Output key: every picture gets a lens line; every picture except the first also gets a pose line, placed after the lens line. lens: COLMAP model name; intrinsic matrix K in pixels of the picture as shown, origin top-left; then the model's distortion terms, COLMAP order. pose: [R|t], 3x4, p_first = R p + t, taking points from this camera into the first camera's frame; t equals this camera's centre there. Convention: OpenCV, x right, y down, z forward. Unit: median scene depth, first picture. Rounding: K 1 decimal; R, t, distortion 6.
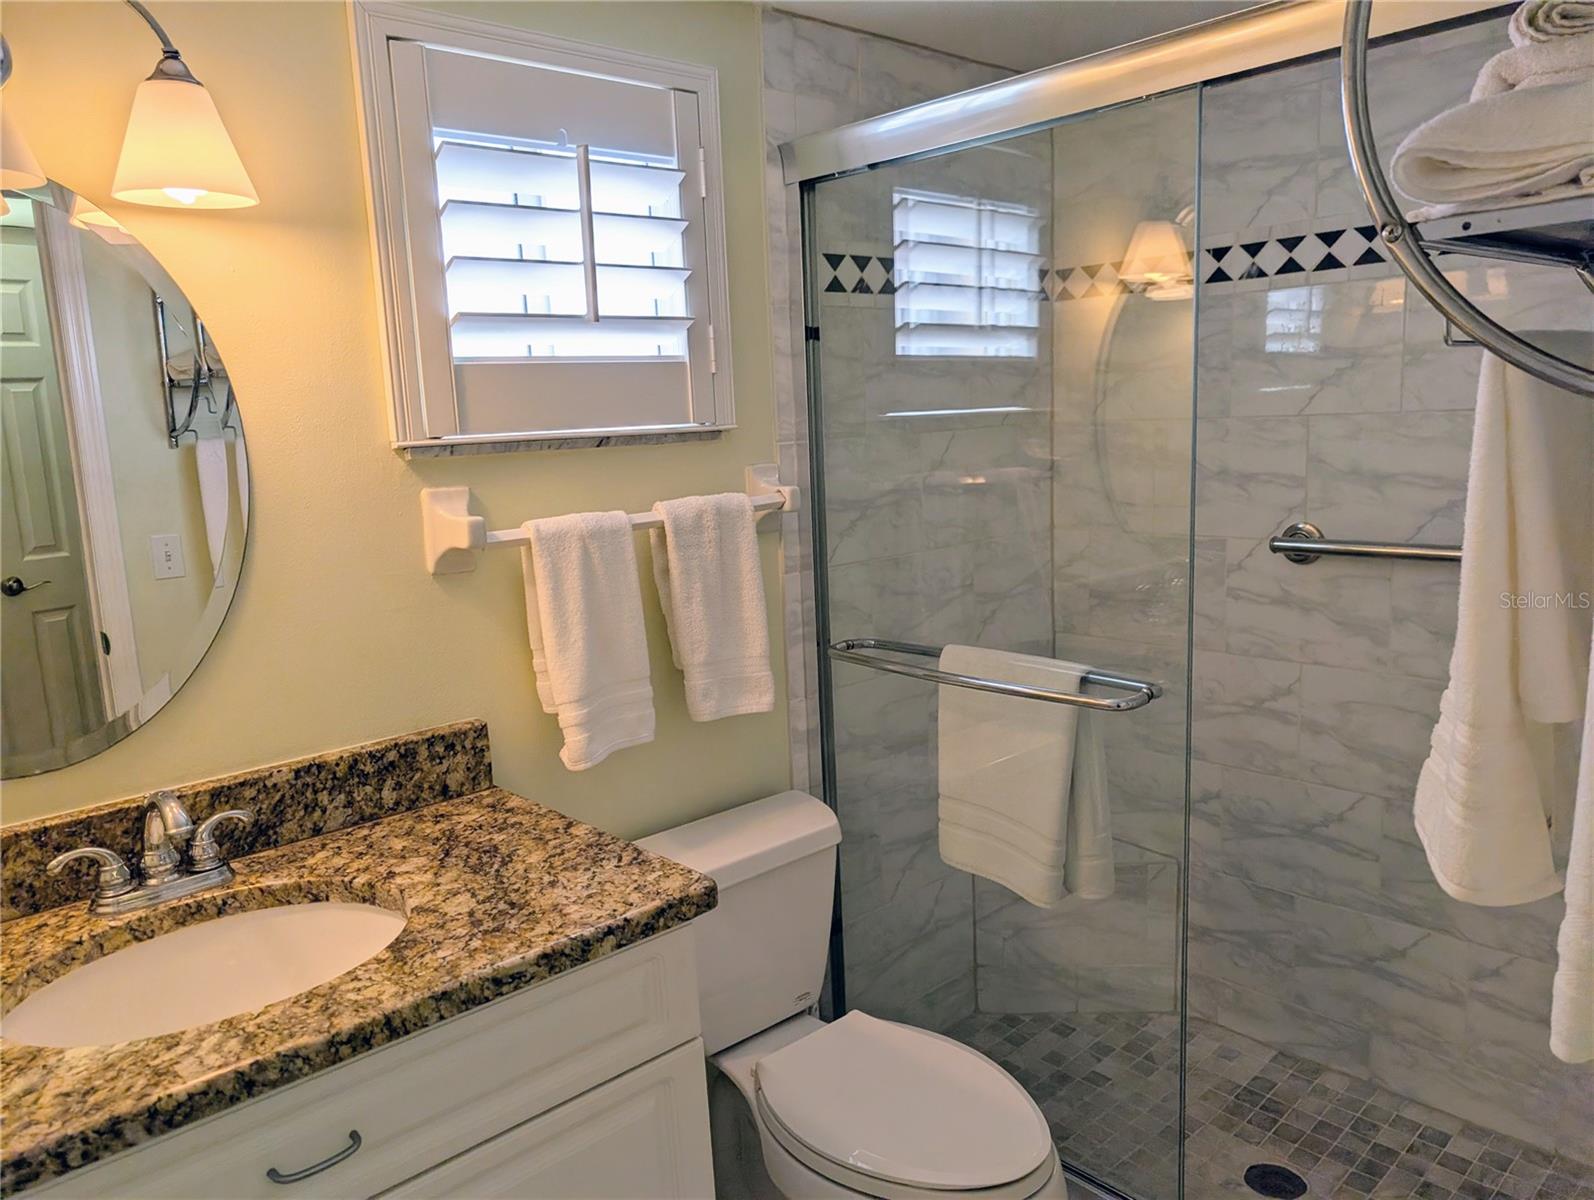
lens RADIAL K [[1142.3, 0, 797.0], [0, 1142.3, 600.0], [0, 0, 1]] dist [0.014006, -0.010252]
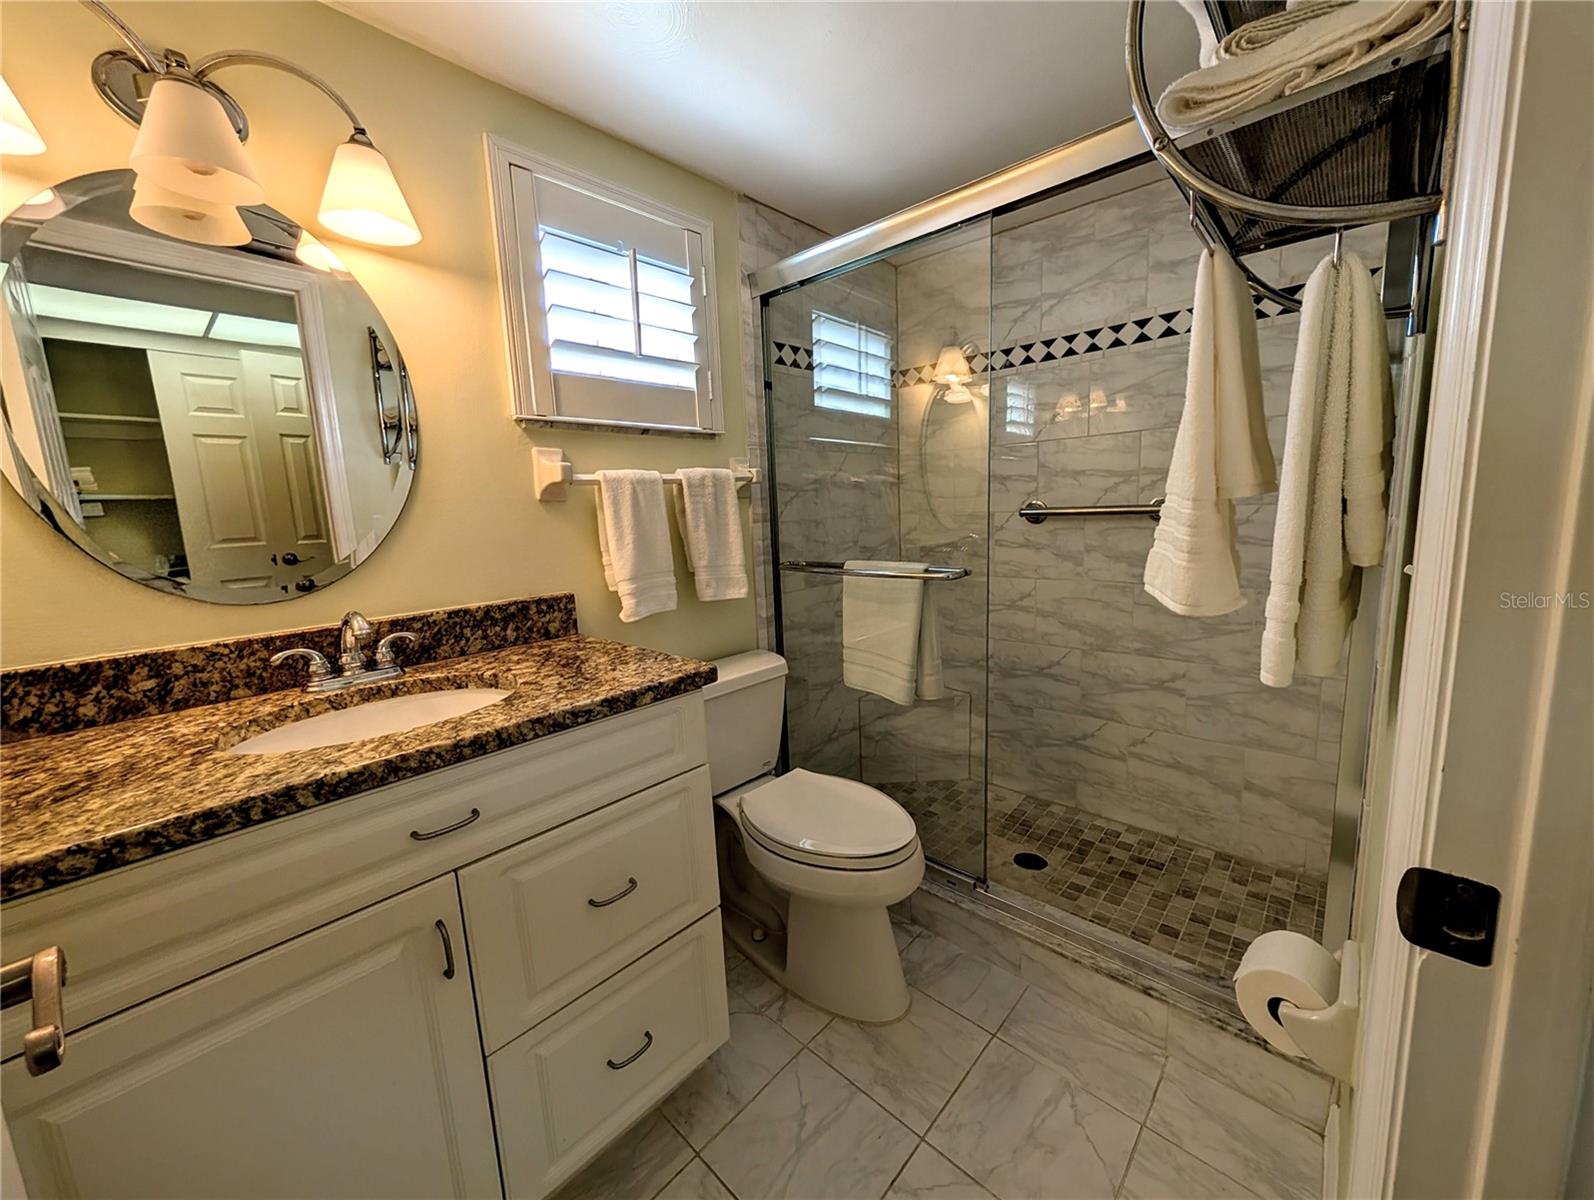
lens RADIAL K [[596.4, 0, 808.4], [0, 596.4, 594.0], [0, 0, 1]] dist [-0.000874, -0.000427]
pose [[0.995602, -0.009064, 0.093241, -0.013791], [0.011386, 0.999637, -0.024401, 0.120342], [-0.092986, 0.025356, 0.995345, 0.104470]]
